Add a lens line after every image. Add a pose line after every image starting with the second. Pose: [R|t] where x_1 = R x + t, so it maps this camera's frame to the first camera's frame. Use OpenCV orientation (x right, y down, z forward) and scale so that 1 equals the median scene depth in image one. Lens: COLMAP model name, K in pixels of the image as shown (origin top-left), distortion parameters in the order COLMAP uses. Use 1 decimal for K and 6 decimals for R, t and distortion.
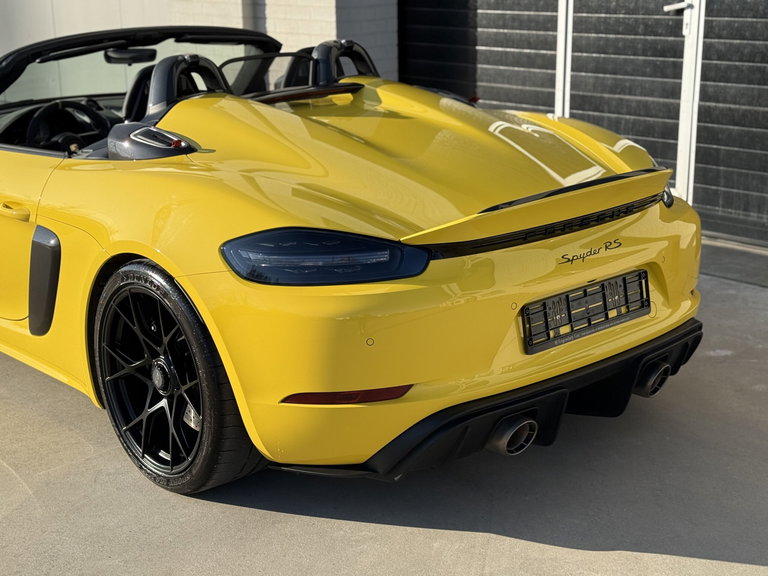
lens RADIAL K [[1223.9, 0, 384.0], [0, 1223.9, 288.0], [0, 0, 1]] dist [0.112702, -0.016582]
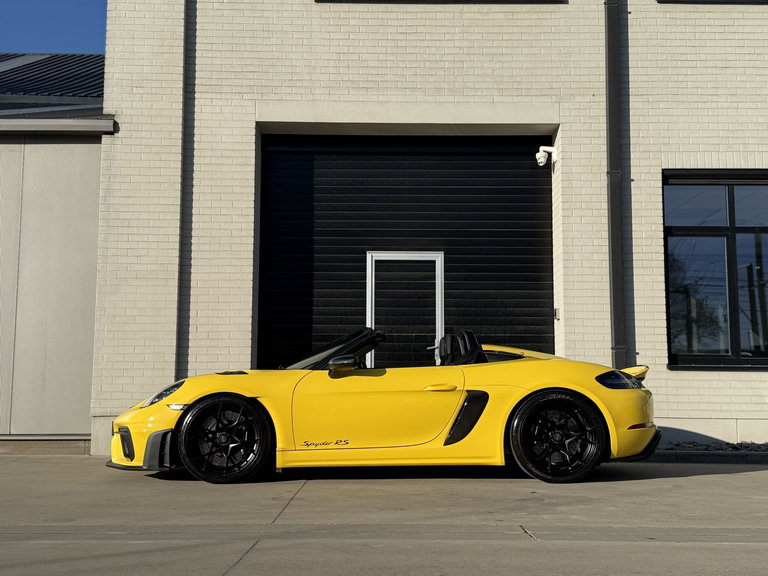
lens RADIAL K [[897.8, 0, 384.0], [0, 897.8, 288.0], [0, 0, 1]] dist [0.136210, -0.039040]
pose [[0.663280, 0.110209, 0.740212, -1.821735], [0.189225, 0.932259, -0.308362, 0.289102], [-0.724053, 0.344597, 0.597494, 0.027838]]
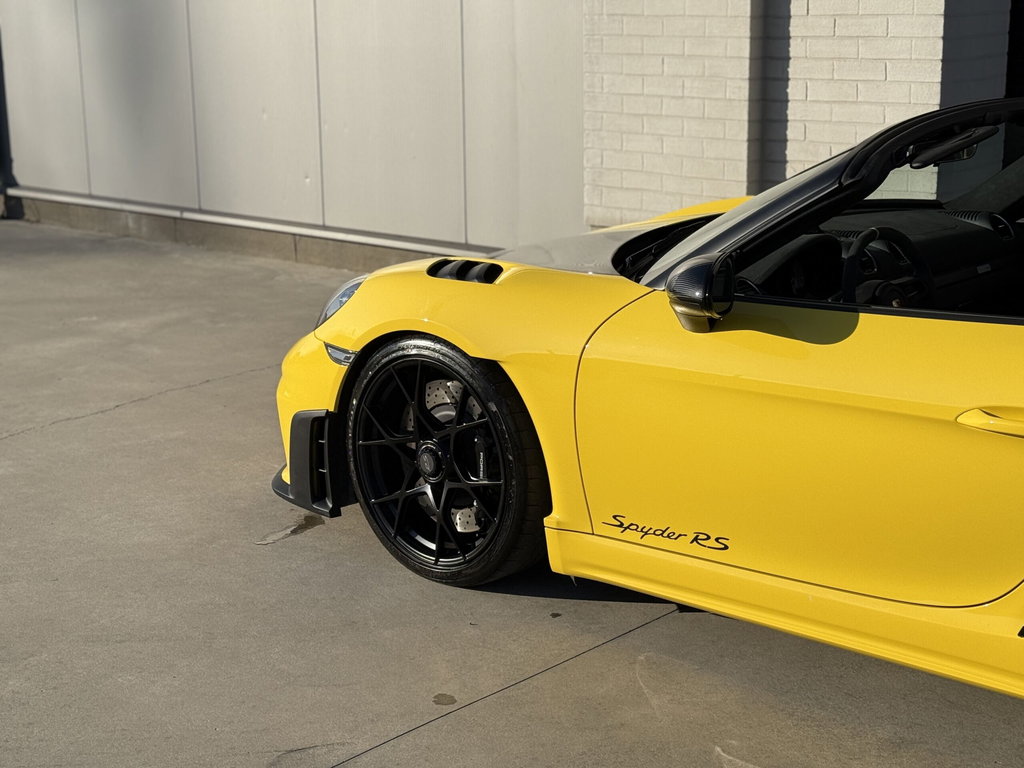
lens RADIAL K [[1793.3, 0, 512.0], [0, 1793.3, 384.0], [0, 0, 1]] dist [0.133382, 0.057510]
pose [[0.995627, -0.020876, 0.091054, -0.687574], [0.024578, 0.998908, -0.039726, -0.061016], [-0.090125, 0.041790, 0.995053, 0.202063]]
